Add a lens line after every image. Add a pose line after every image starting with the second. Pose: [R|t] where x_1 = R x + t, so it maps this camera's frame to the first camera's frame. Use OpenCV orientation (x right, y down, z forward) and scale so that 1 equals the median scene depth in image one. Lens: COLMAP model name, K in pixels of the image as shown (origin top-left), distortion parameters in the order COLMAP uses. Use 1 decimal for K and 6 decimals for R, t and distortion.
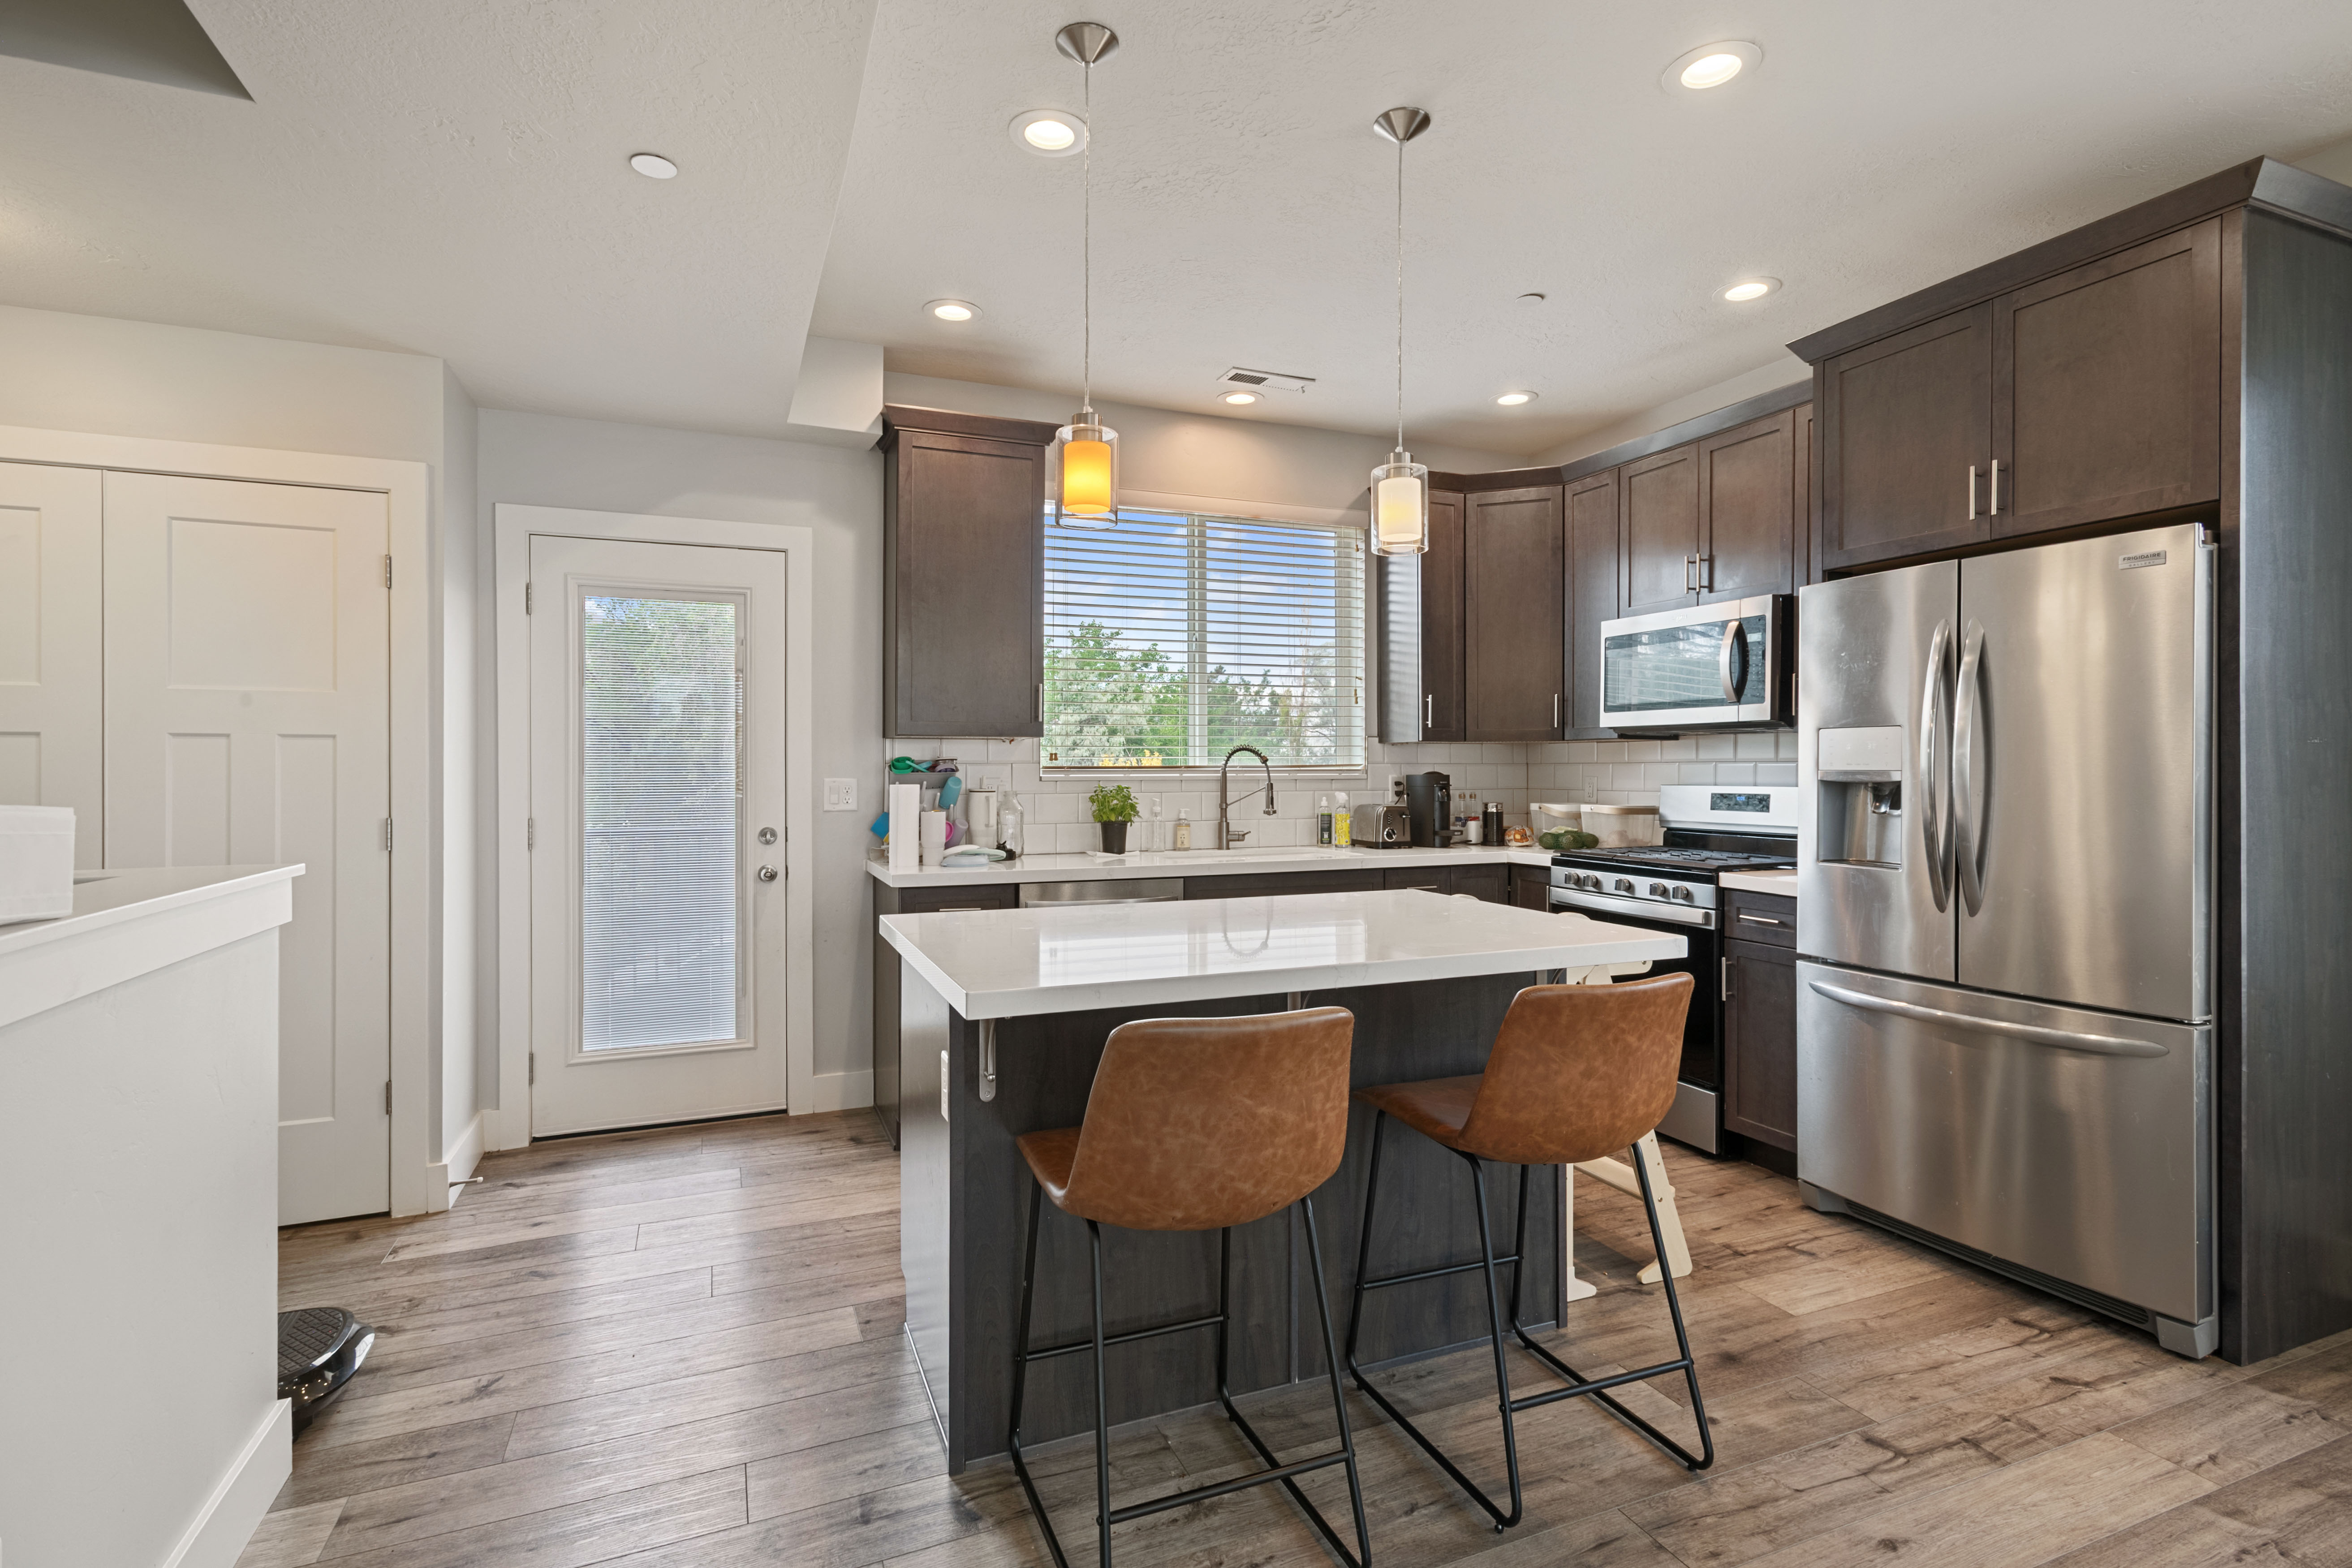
lens RADIAL K [[1112.5, 0, 1166.3], [0, 1112.5, 767.6], [0, 0, 1]] dist [0.007947, 0.001097]
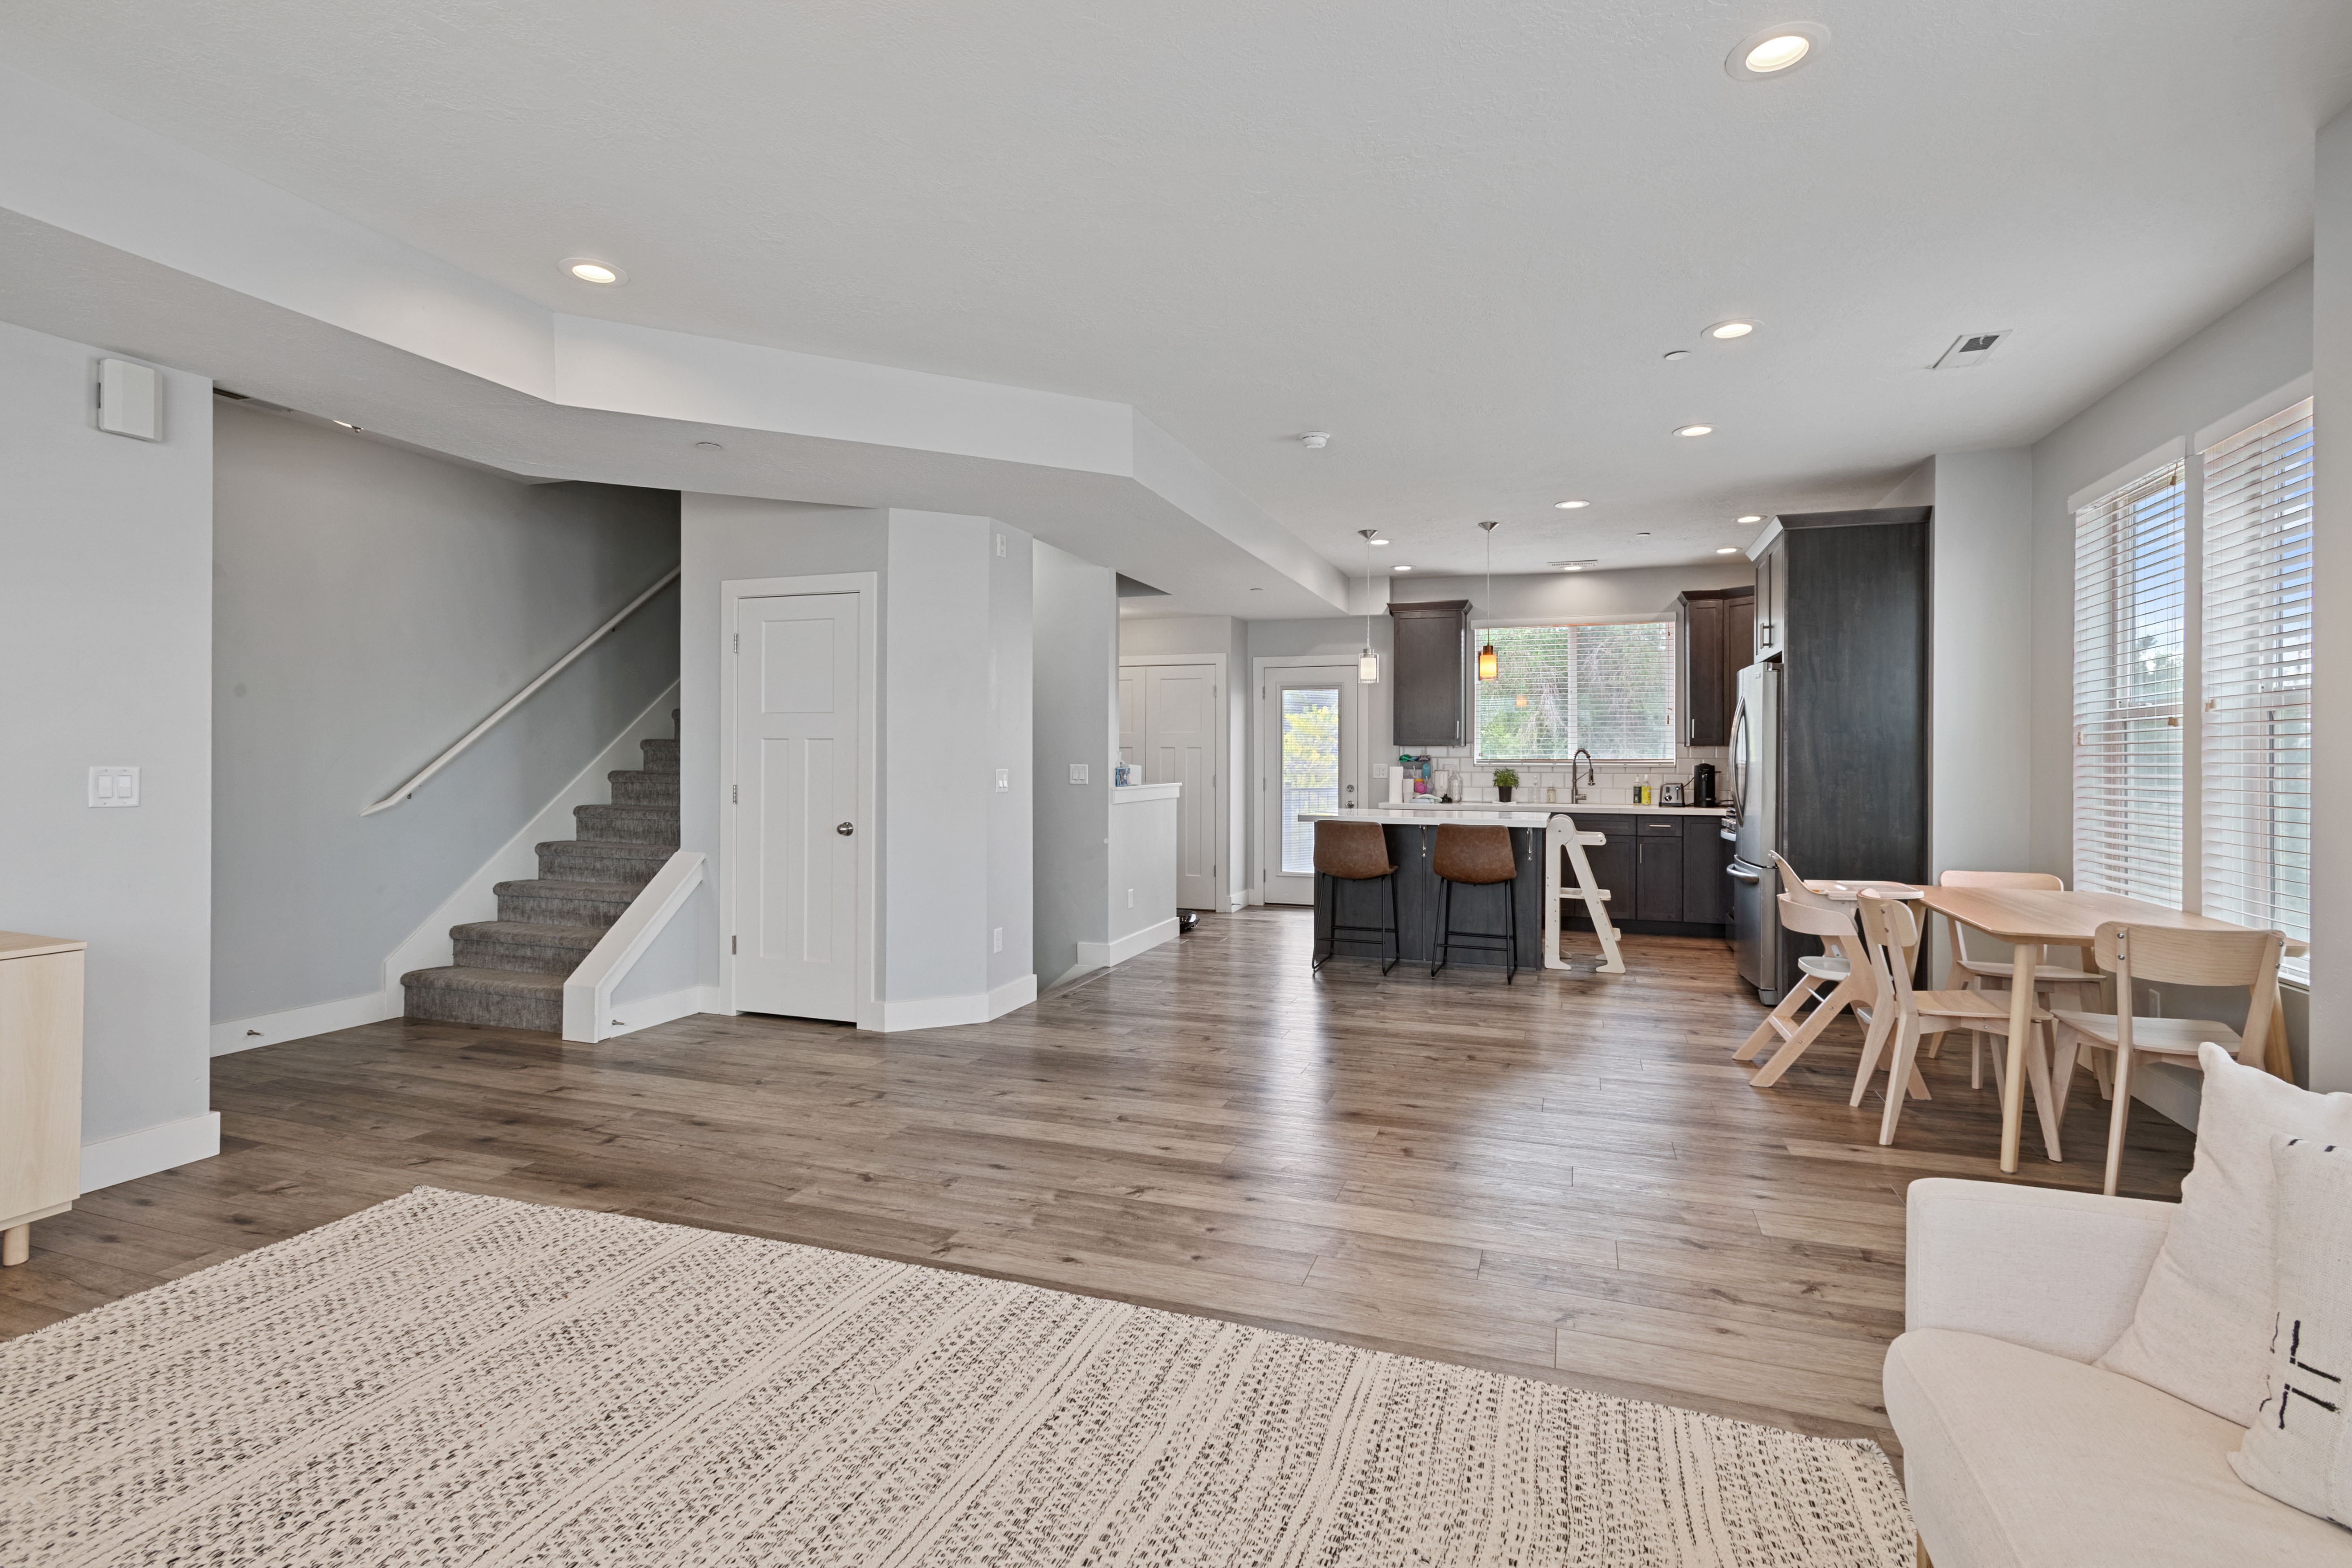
lens RADIAL K [[1112.5, 0, 1180.4], [0, 1112.5, 758.4], [0, 0, 1]] dist [0.007947, 0.001097]
pose [[0.745751, 0.004397, -0.666210, 0.890068], [-0.003912, 0.999990, 0.002221, -0.005116], [0.666213, 0.000949, 0.745761, -0.932788]]
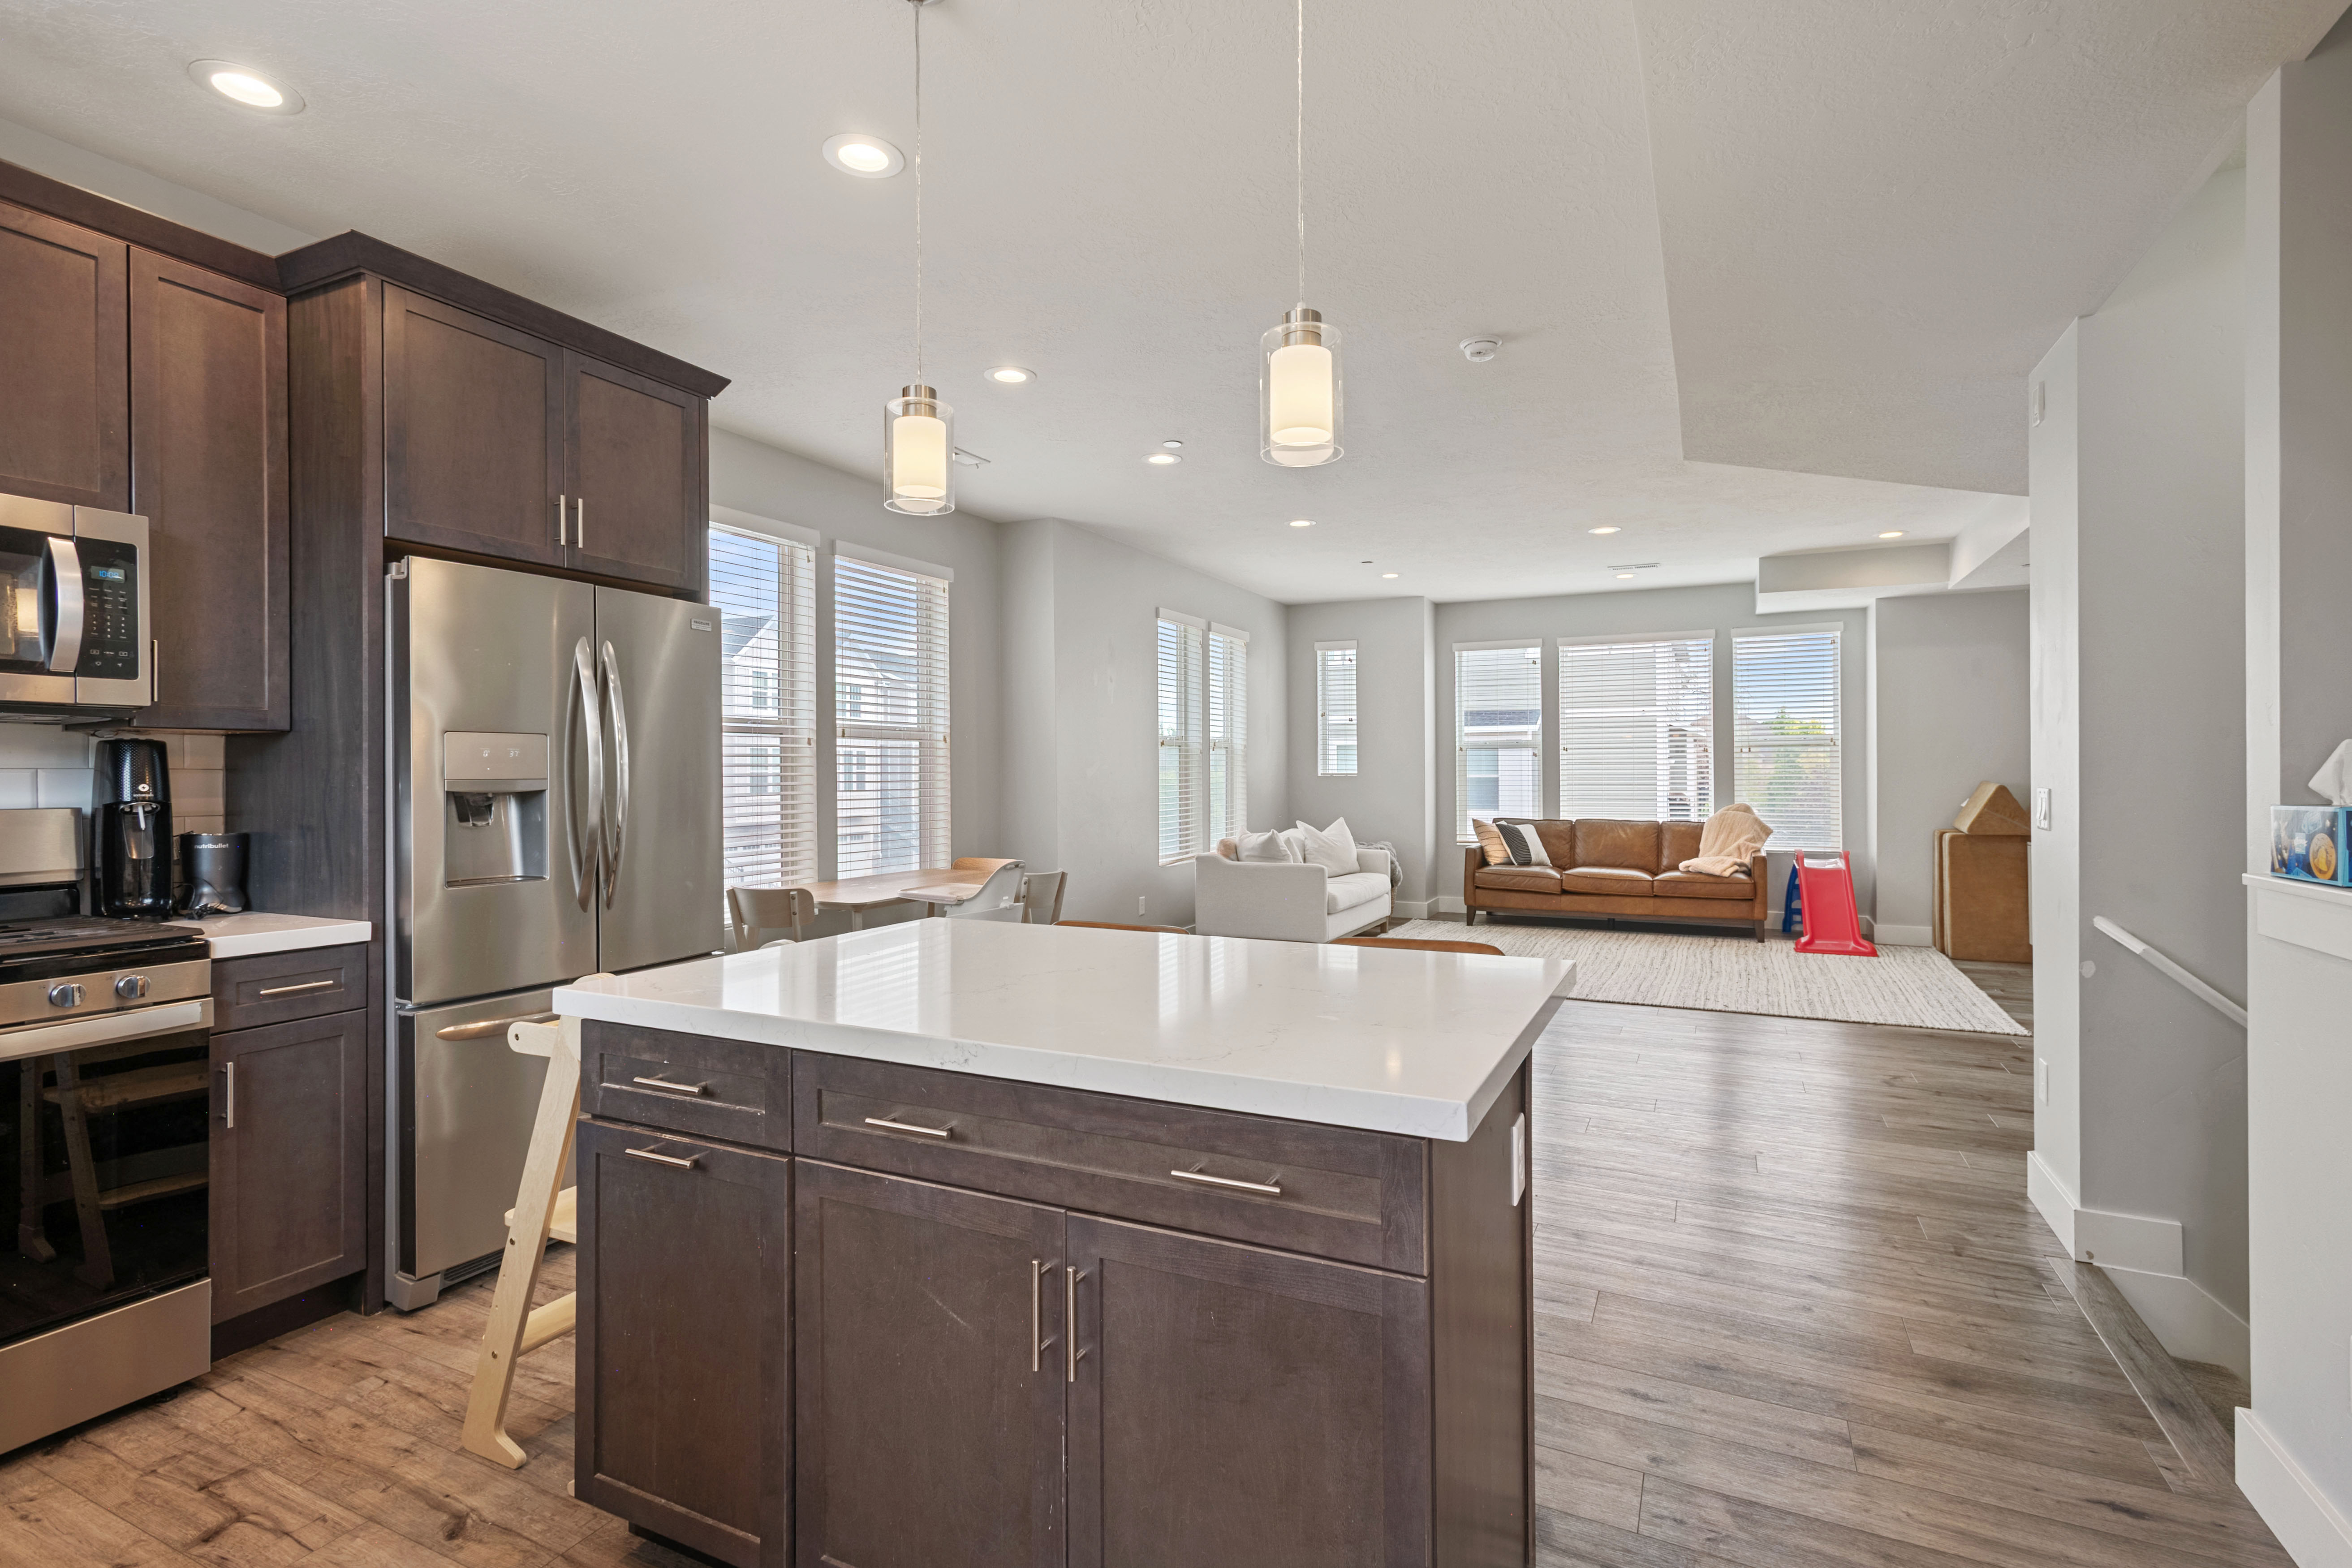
lens RADIAL K [[1112.5, 0, 1178.8], [0, 1112.5, 768.5], [0, 0, 1]] dist [0.007947, 0.001097]
pose [[-0.666843, 0.004478, 0.745184, -0.313884], [0.002597, 0.999990, -0.003685, -0.001328], [-0.745193, -0.000522, -0.666848, 0.852081]]
